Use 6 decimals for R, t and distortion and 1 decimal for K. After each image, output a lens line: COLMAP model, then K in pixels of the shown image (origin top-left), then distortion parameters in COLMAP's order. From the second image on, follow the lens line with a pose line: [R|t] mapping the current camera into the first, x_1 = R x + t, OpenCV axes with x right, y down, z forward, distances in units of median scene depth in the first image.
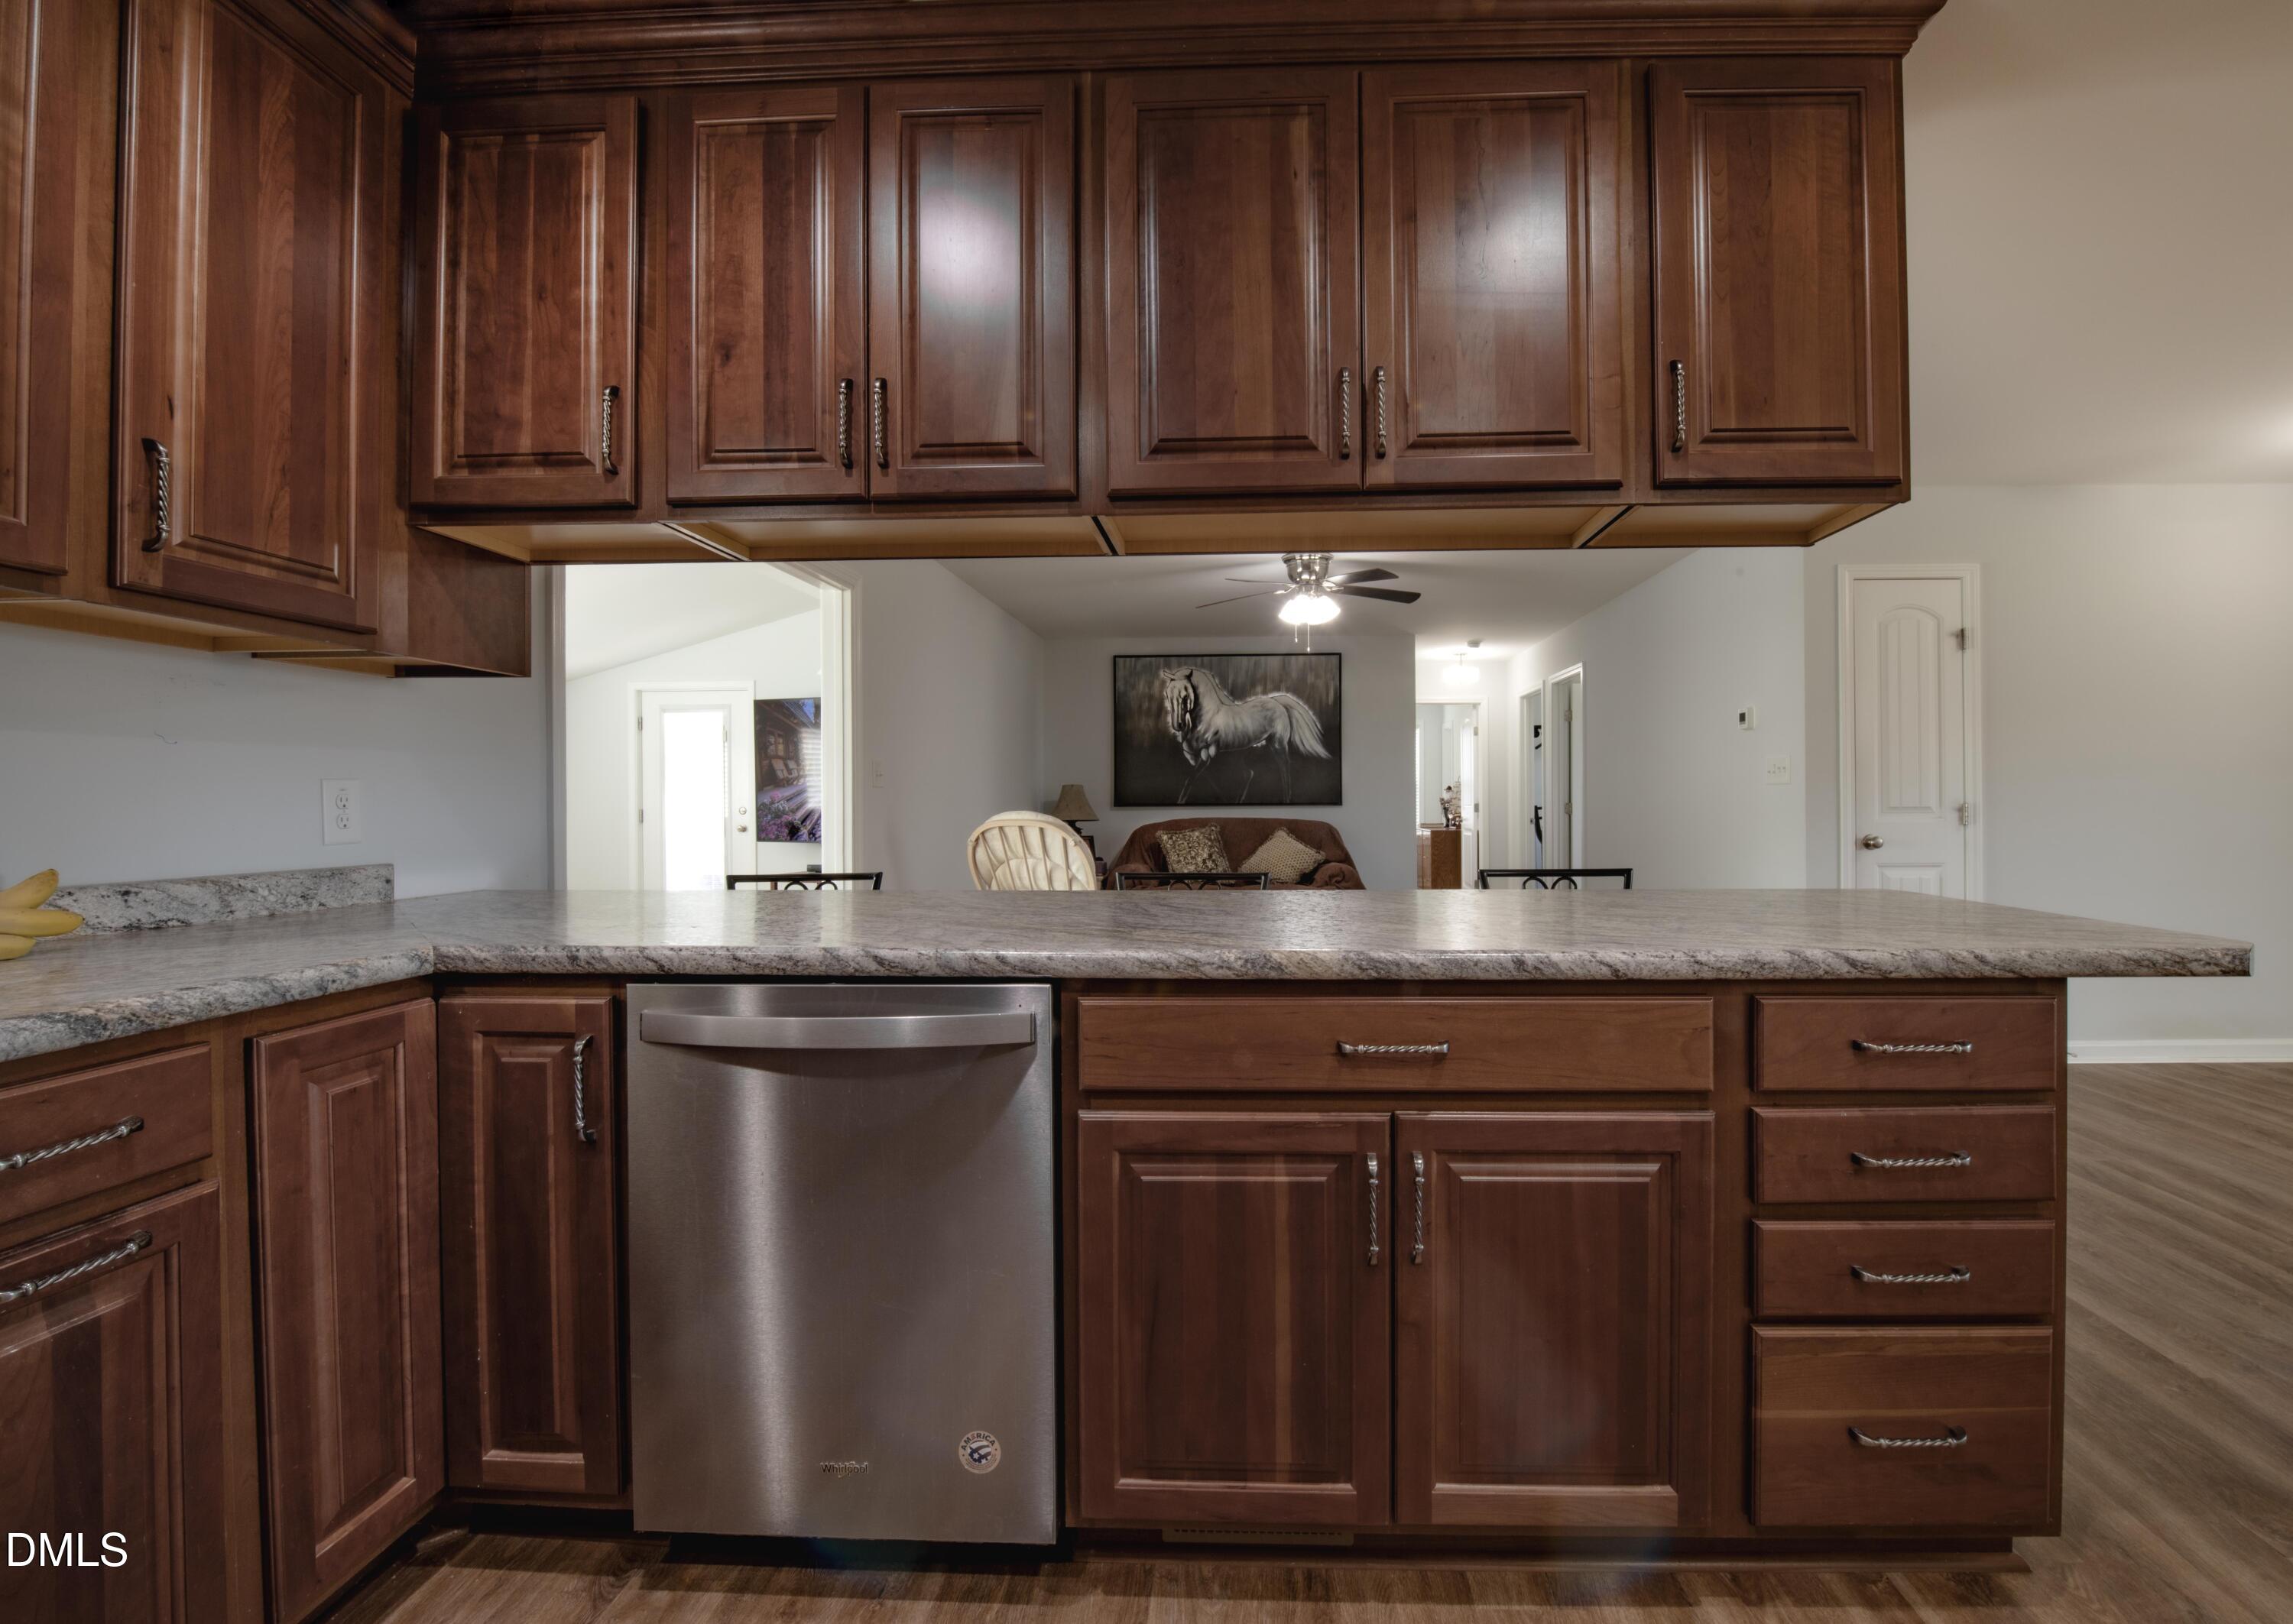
lens RADIAL K [[963.3, 0, 1199.8], [0, 963.3, 803.3], [0, 0, 1]] dist [-0.009336, -0.000394]
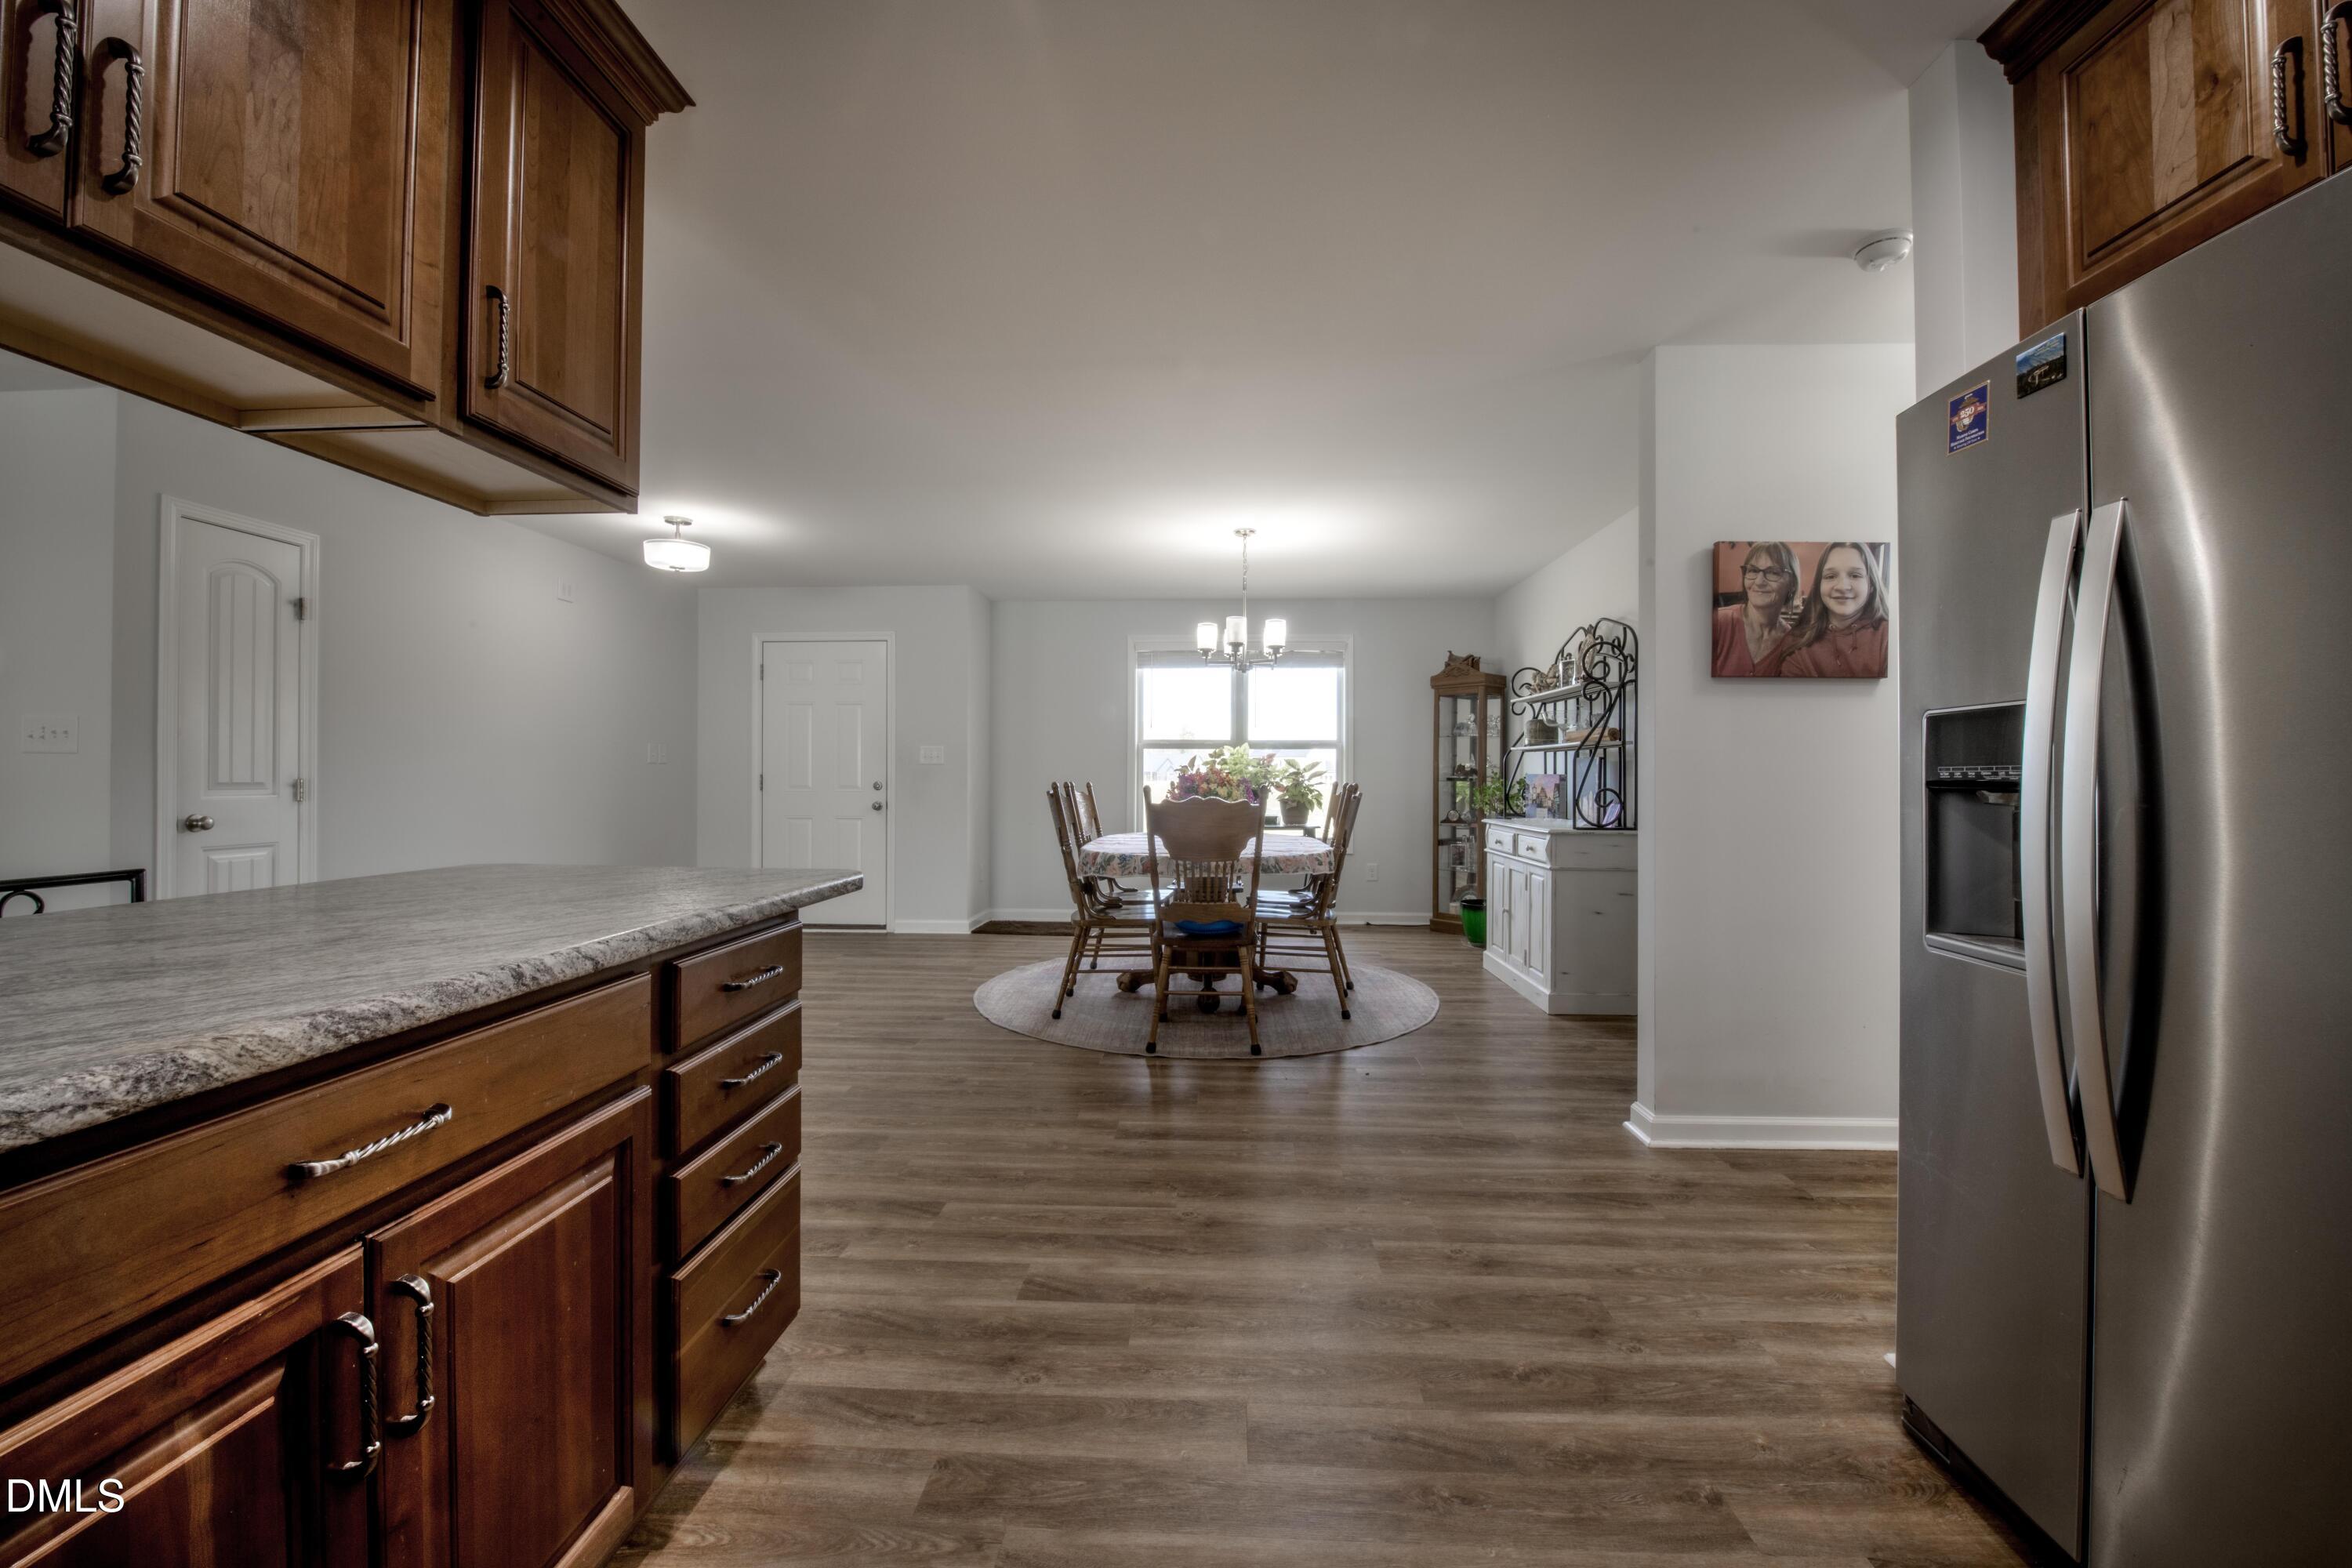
lens RADIAL K [[944.0, 0, 1160.7], [0, 944.0, 767.7], [0, 0, 1]] dist [-0.019131, -0.000485]
pose [[0.035440, 0.014257, 0.999270, -0.427637], [-0.002052, 0.999897, -0.014193, 0.000135], [-0.999370, -0.001547, 0.035466, 0.419166]]
